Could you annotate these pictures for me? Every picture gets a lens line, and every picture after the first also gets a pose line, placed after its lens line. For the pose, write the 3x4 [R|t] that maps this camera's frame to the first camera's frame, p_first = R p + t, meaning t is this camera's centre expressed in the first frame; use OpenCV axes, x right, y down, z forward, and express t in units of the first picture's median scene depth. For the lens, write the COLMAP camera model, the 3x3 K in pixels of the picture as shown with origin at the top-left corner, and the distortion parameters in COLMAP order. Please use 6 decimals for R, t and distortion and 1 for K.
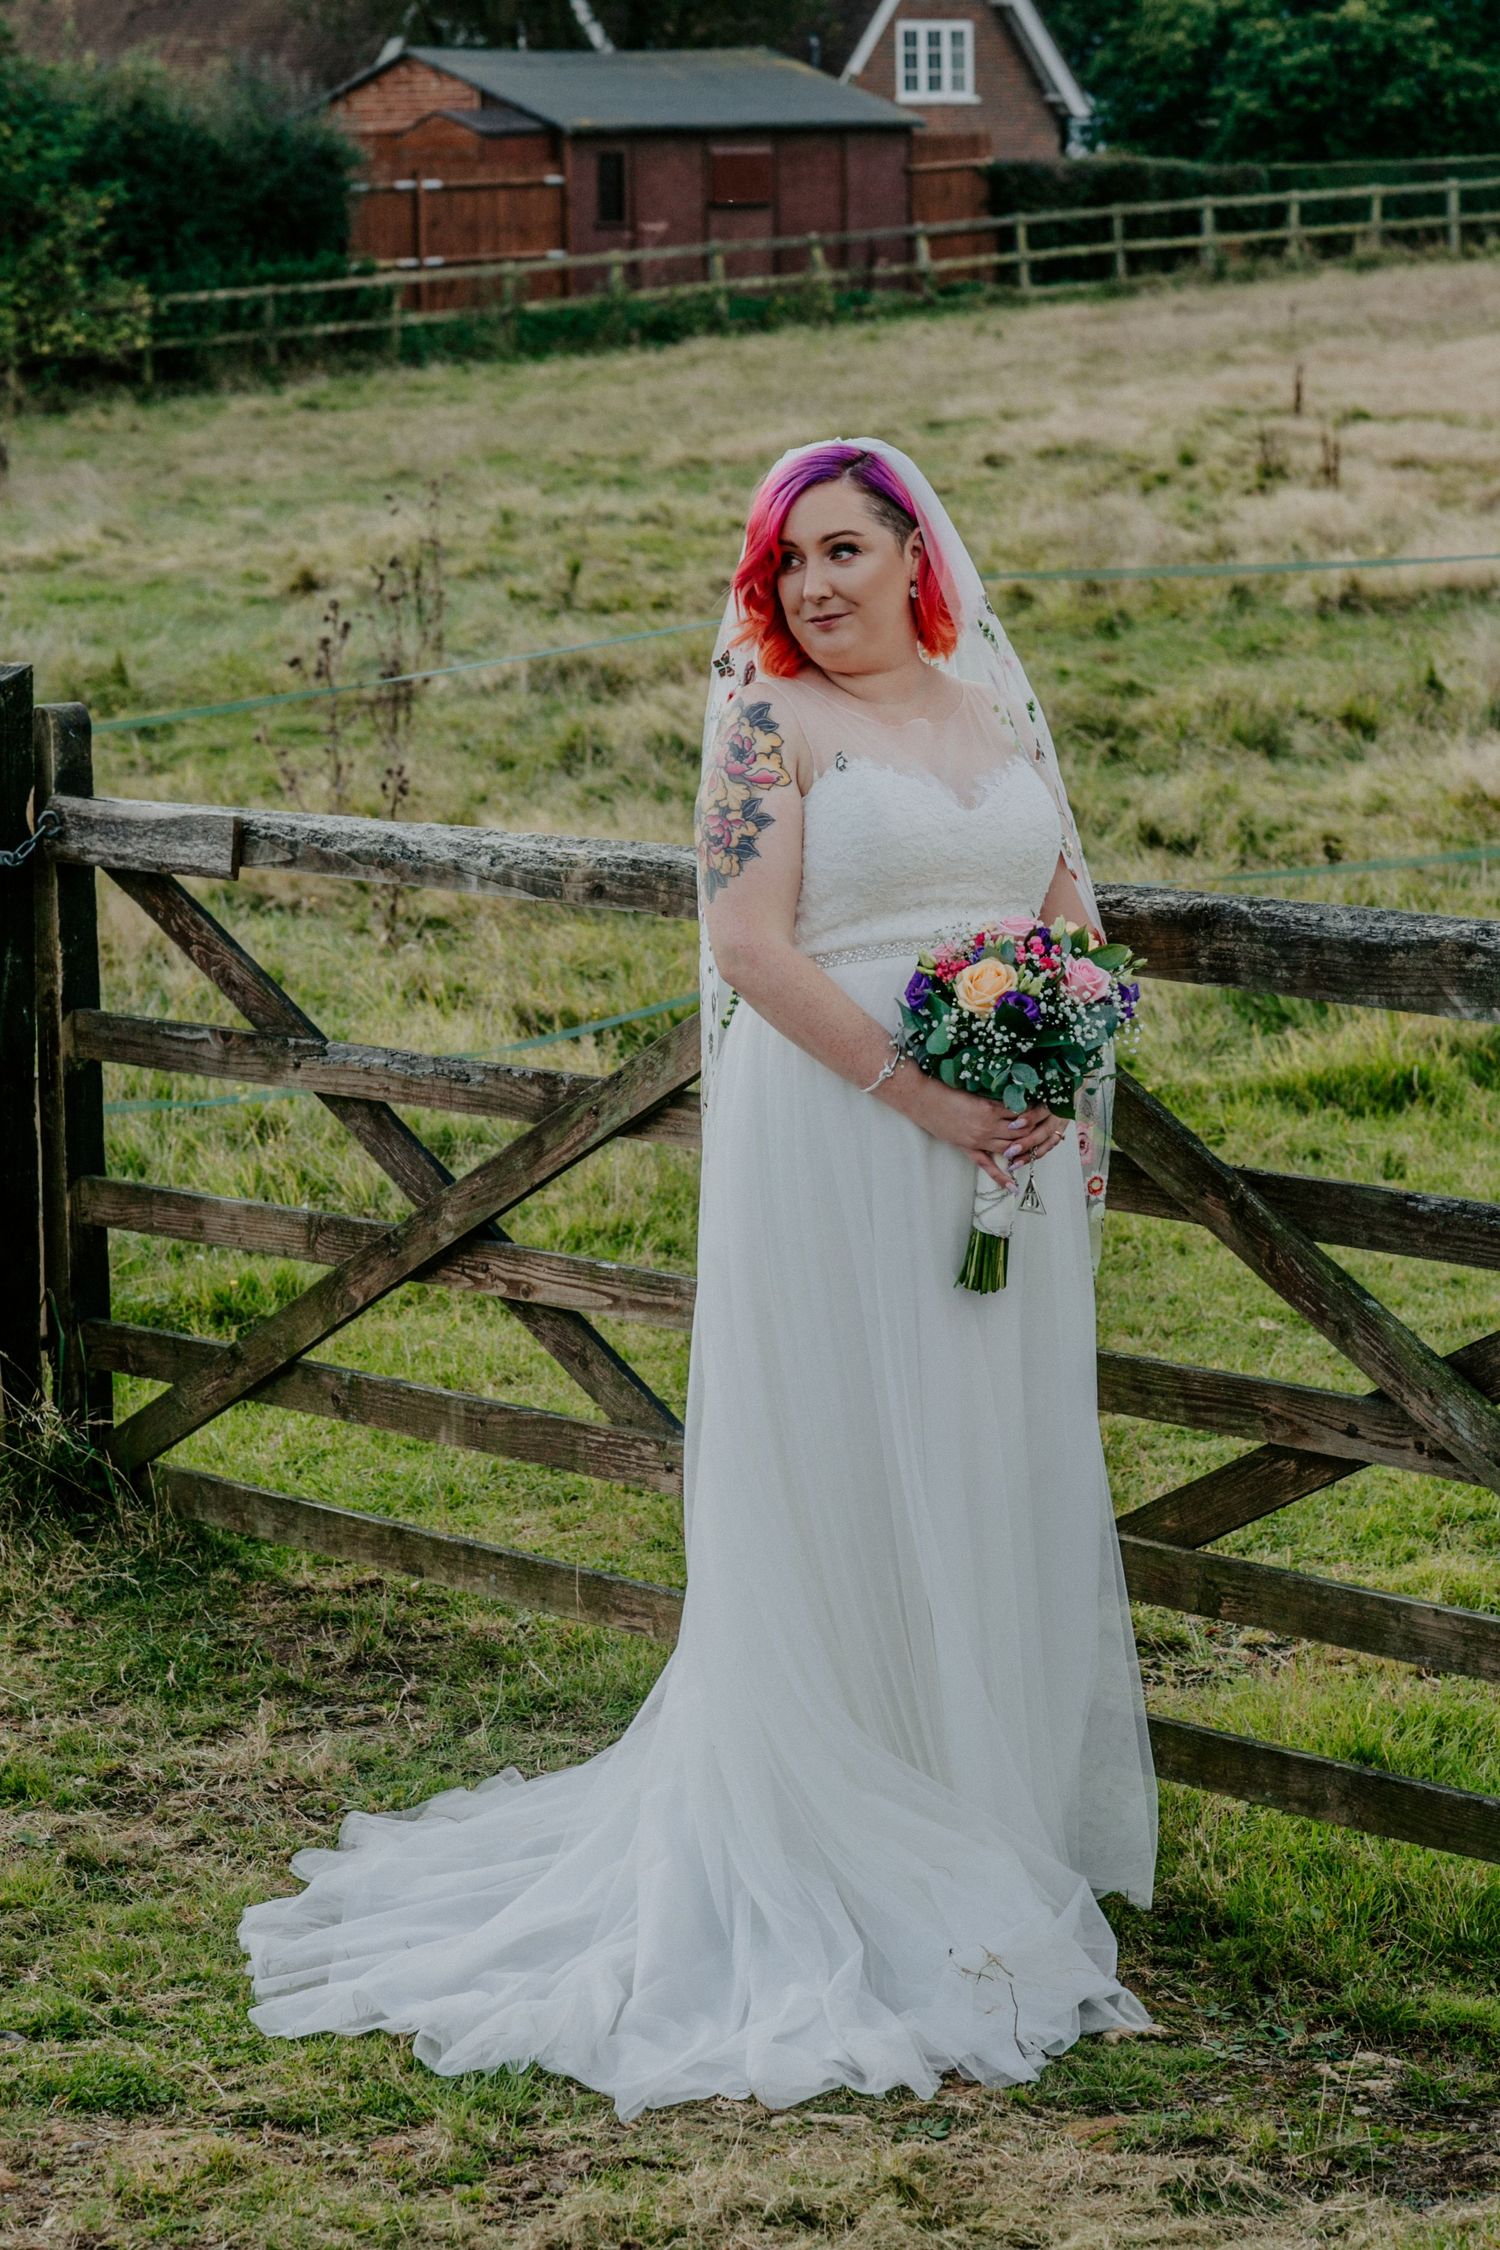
lens RADIAL K [[5515.3, 0, 749.5], [0, 5515.3, 999.9], [0, 0, 1]] dist [0.032833, -0.435131]
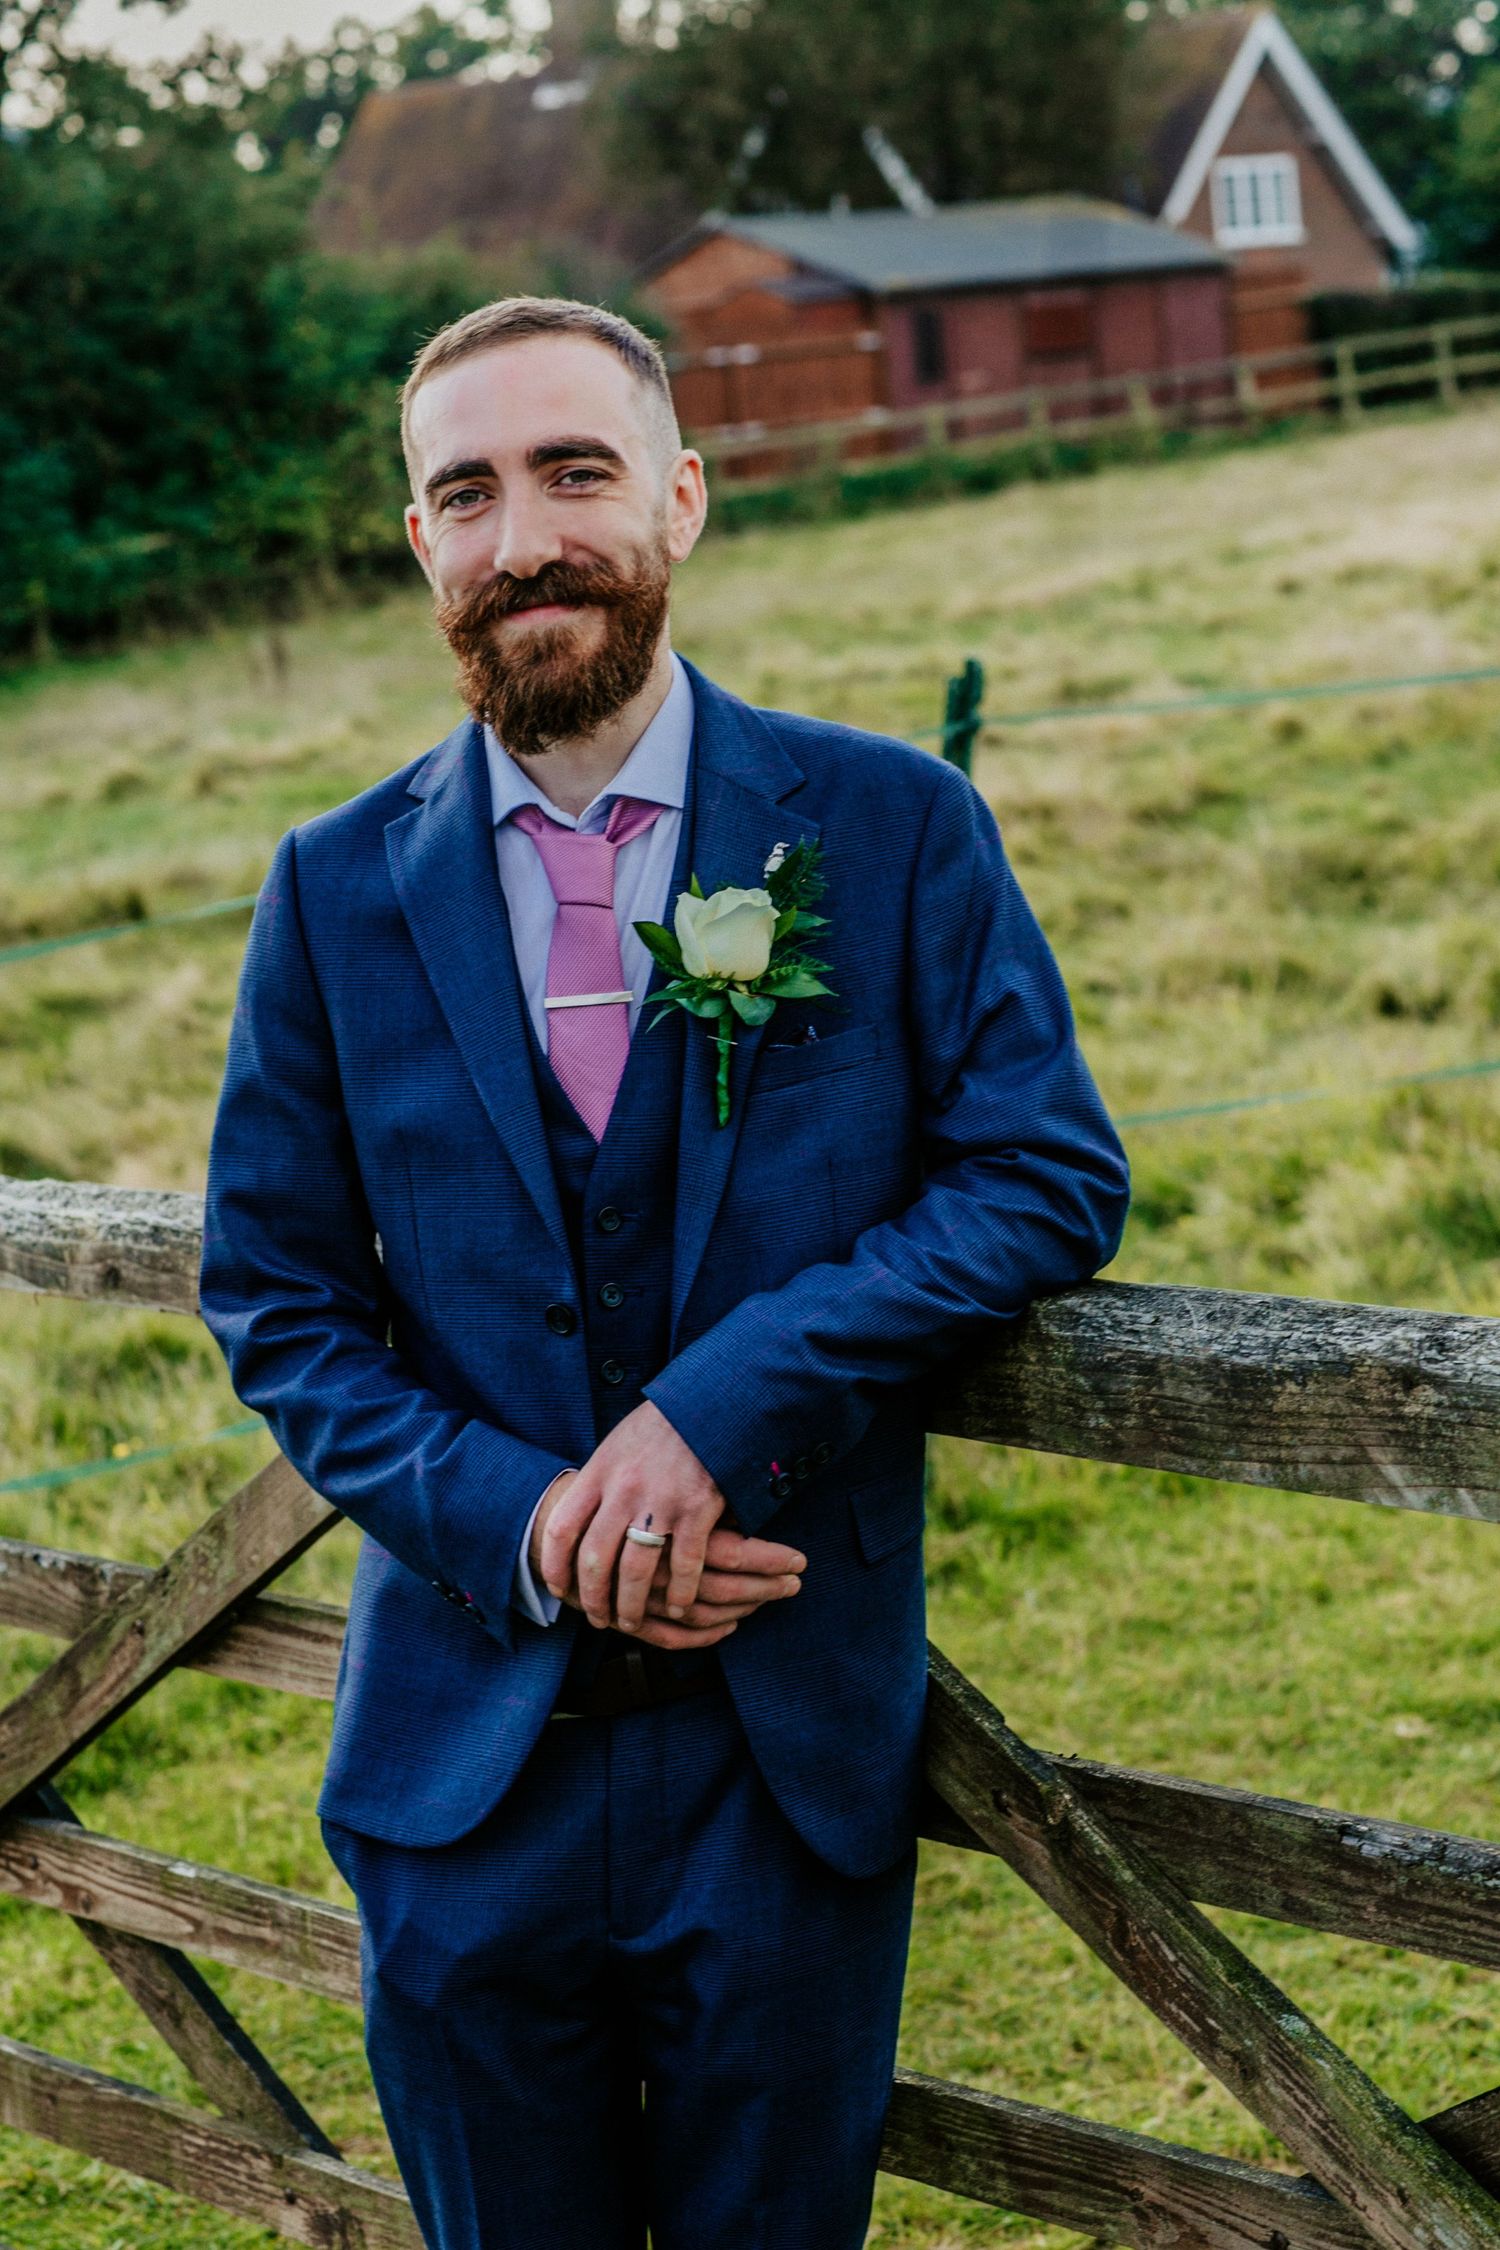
lens RADIAL K [[5522.6, 0, 750.0], [0, 5522.6, 1125.0], [0, 0, 1]] dist [0.033606, -1.460207]
pose [[0.995791, -0.063212, -0.066367, 0.085422], [0.062800, 0.997992, -0.008275, -0.027020], [0.066757, 0.004072, 0.997761, 0.383195]]
